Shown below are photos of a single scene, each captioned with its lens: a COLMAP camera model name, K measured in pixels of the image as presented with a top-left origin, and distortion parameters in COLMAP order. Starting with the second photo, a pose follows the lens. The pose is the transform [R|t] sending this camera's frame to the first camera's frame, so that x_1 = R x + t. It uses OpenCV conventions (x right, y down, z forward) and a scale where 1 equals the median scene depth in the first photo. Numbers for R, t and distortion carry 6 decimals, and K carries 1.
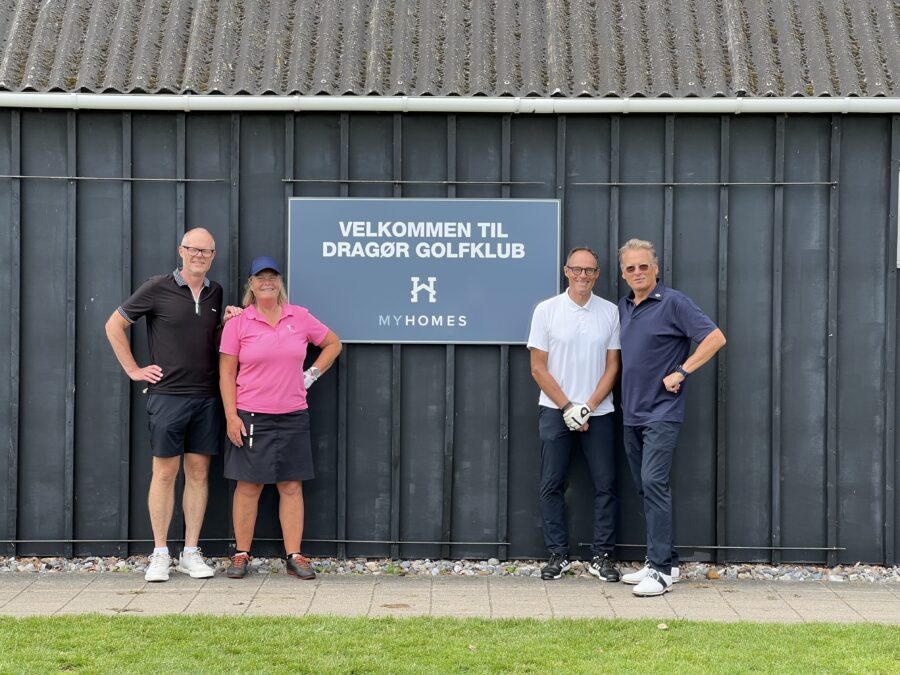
lens RADIAL K [[2036.2, 0, 450.0], [0, 2036.2, 337.5], [0, 0, 1]] dist [-0.236421, 6.447830]
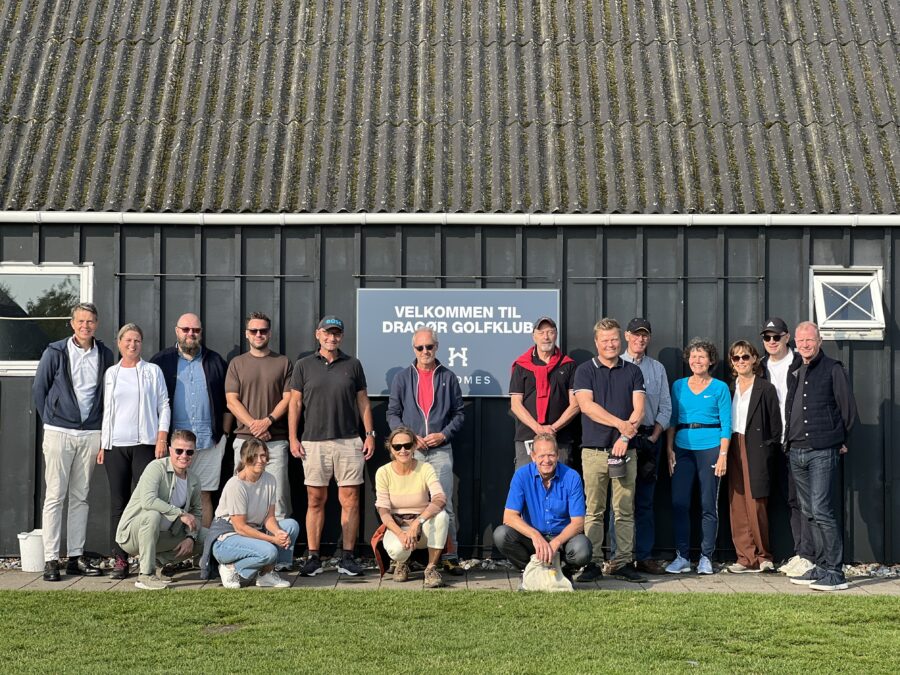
lens RADIAL K [[2020.1, 0, 450.0], [0, 2020.1, 337.5], [0, 0, 1]] dist [-0.258566, 6.587625]
pose [[0.999981, -0.003412, 0.005112, -0.025061], [0.003595, 0.999336, -0.036253, 0.012105], [-0.004985, 0.036271, 0.999330, -0.333277]]
